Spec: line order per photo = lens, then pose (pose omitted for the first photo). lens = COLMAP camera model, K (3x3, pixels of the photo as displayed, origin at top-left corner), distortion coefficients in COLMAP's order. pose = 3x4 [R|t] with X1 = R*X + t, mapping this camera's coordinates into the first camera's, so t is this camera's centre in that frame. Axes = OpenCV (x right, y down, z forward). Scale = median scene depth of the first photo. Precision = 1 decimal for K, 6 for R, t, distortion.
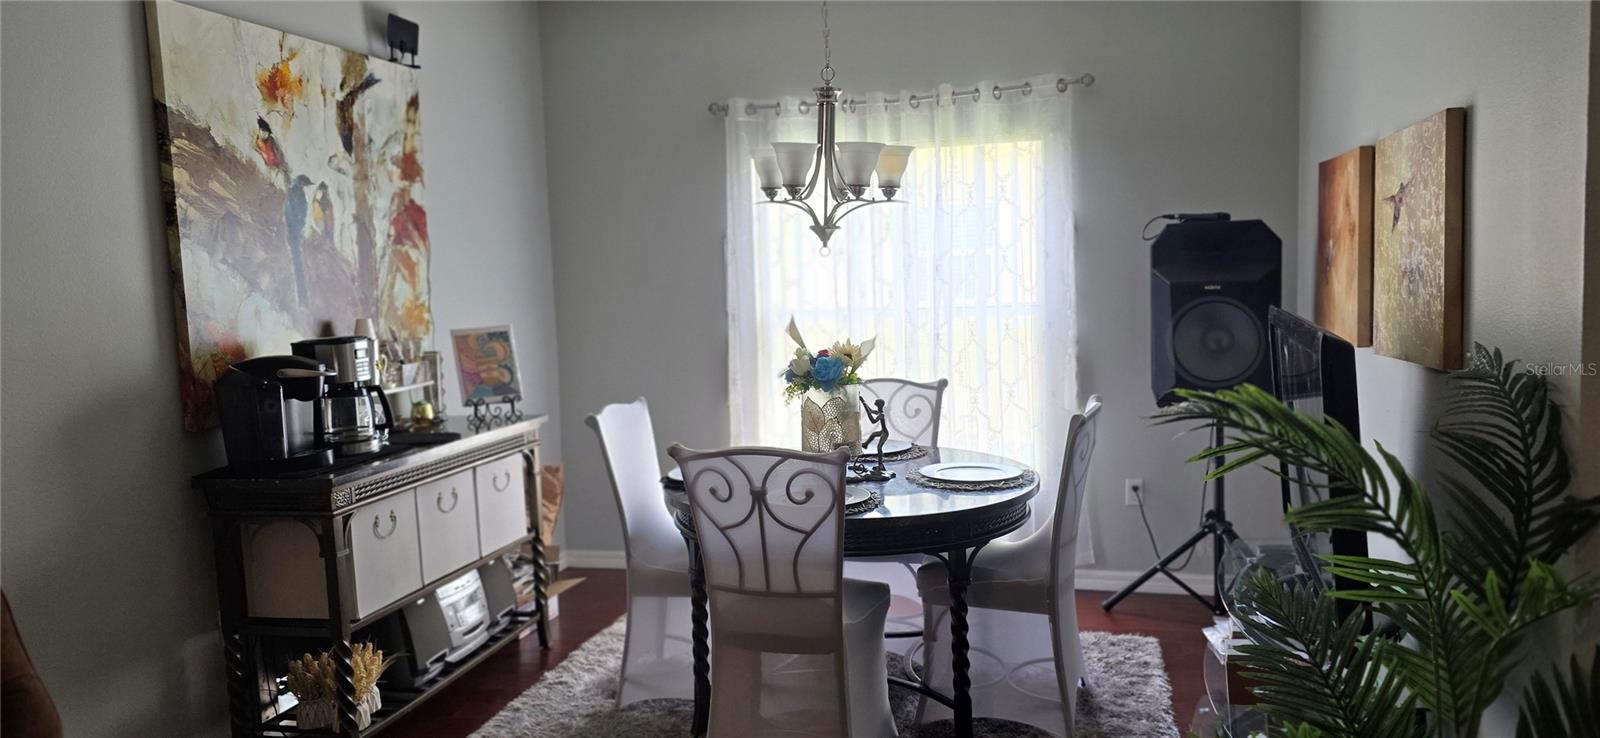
lens RADIAL K [[1072.2, 0, 813.1], [0, 1072.2, 374.3], [0, 0, 1]] dist [0.047163, -0.050779]
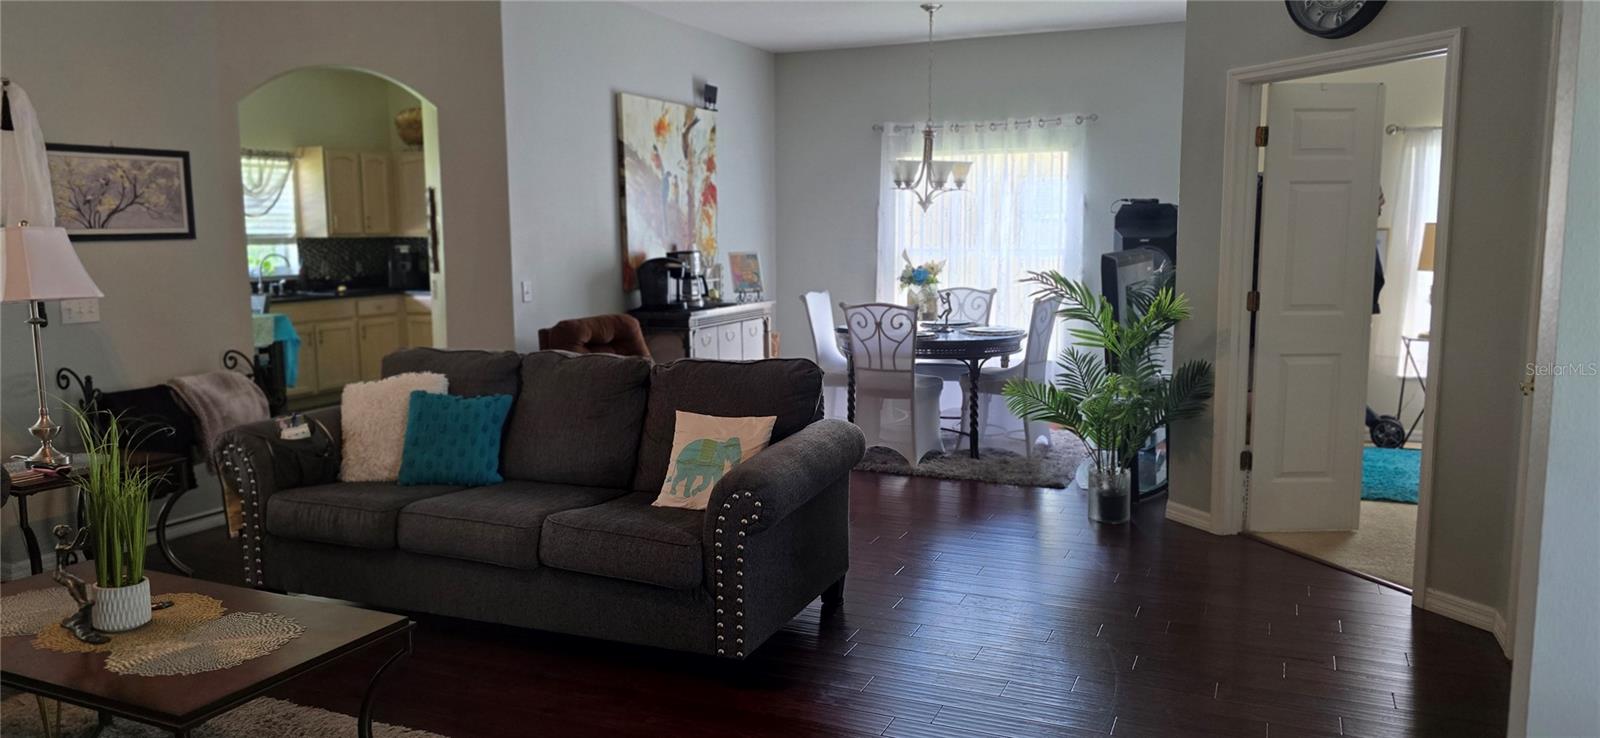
lens RADIAL K [[1072.2, 0, 817.4], [0, 1072.2, 371.2], [0, 0, 1]] dist [0.047163, -0.050779]
pose [[0.986541, 0.048107, -0.156278, 0.140540], [-0.042391, 0.998312, 0.039706, 0.100135], [0.157924, -0.032547, 0.986915, -0.974832]]
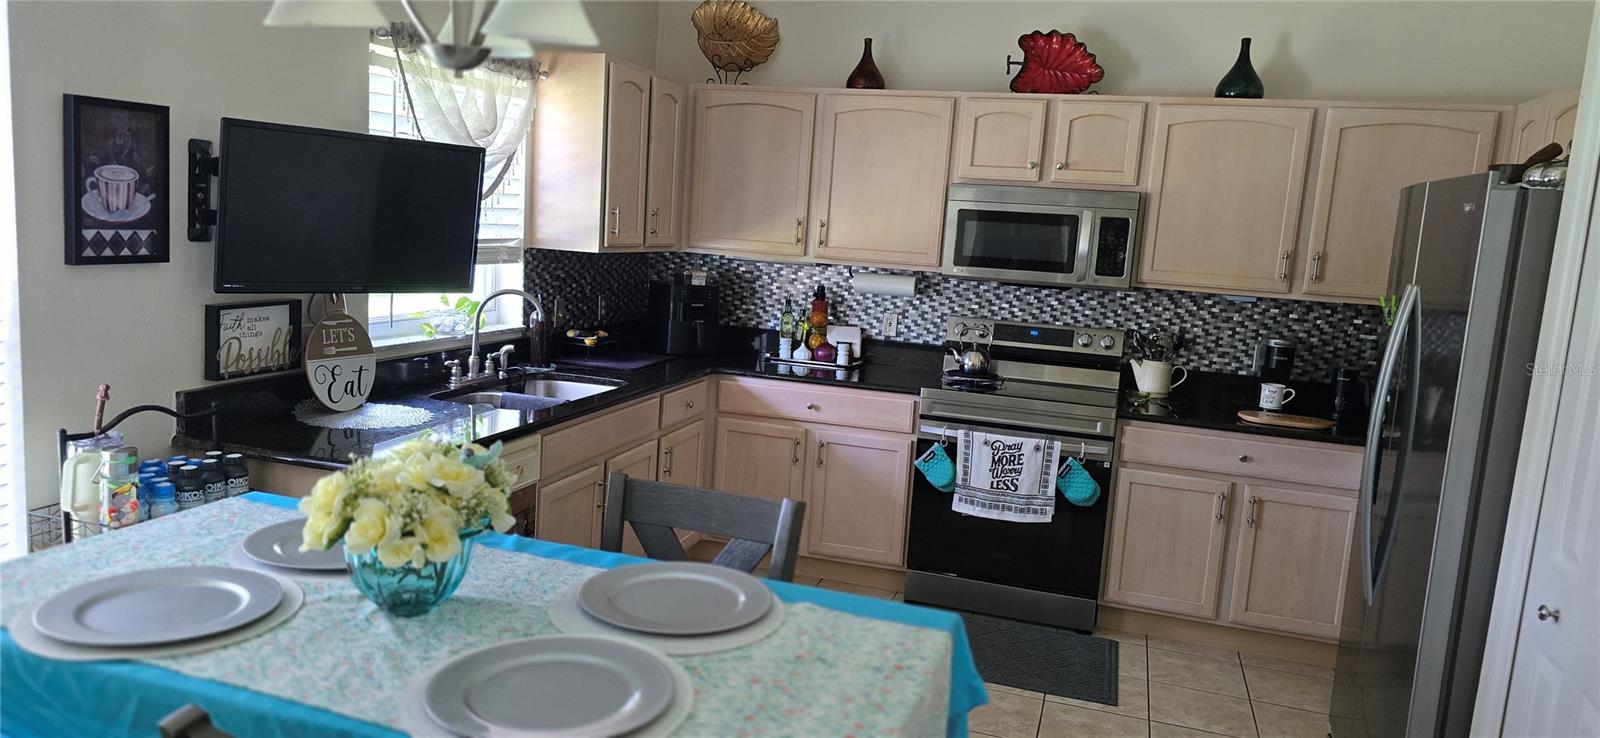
lens RADIAL K [[1072.2, 0, 830.9], [0, 1072.2, 376.3], [0, 0, 1]] dist [0.047163, -0.050779]
pose [[0.992804, 0.111105, -0.044687, -1.125148], [-0.109178, 0.993072, 0.043463, -0.013479], [0.049207, -0.038271, 0.998055, 0.226435]]
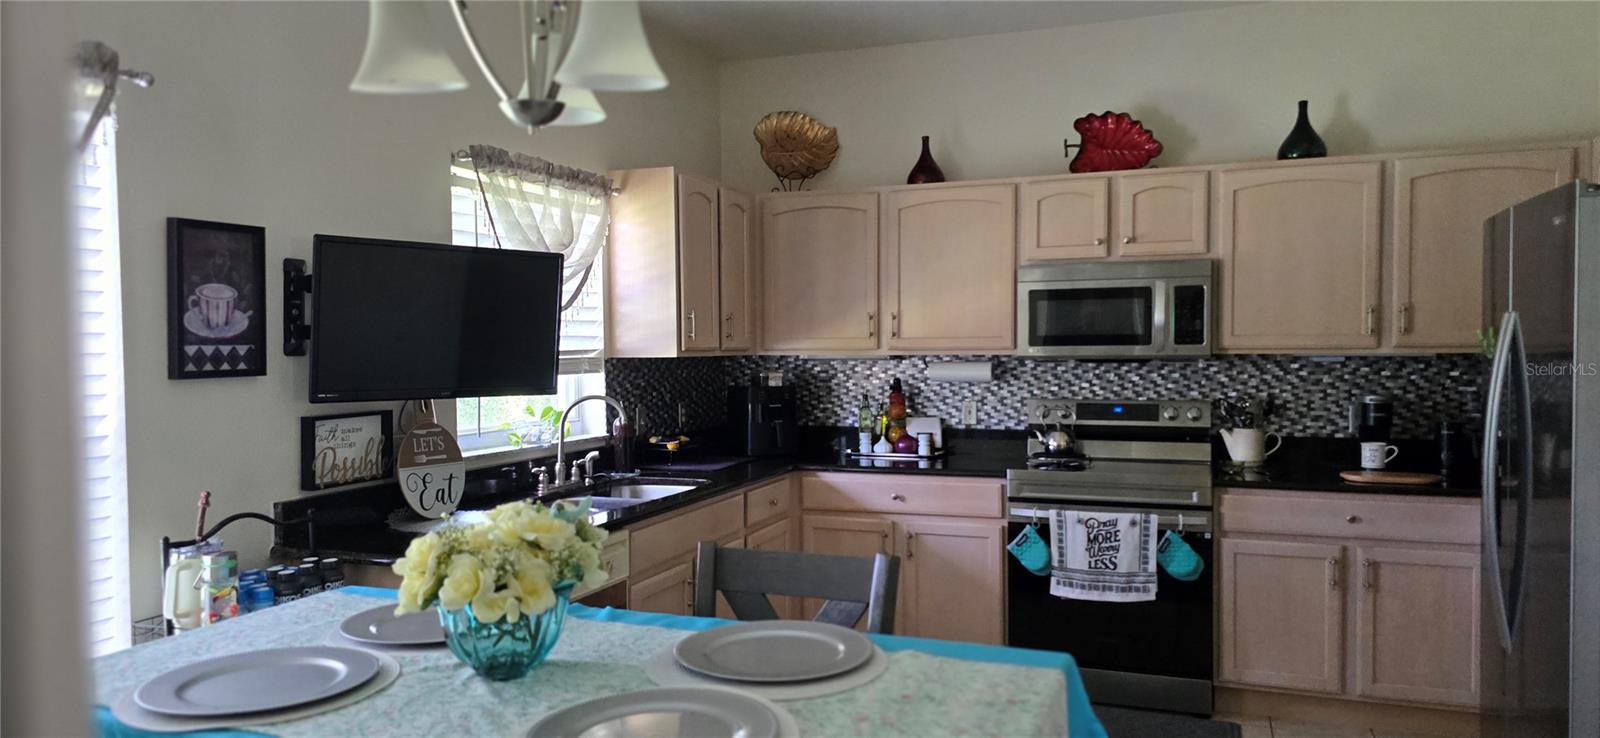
lens RADIAL K [[1072.2, 0, 847.0], [0, 1072.2, 382.3], [0, 0, 1]] dist [0.047163, -0.050779]
pose [[0.993524, 0.030681, -0.109404, -1.125763], [-0.037728, 0.997305, -0.062927, 0.028498], [0.107179, 0.066647, 0.992003, 0.233682]]
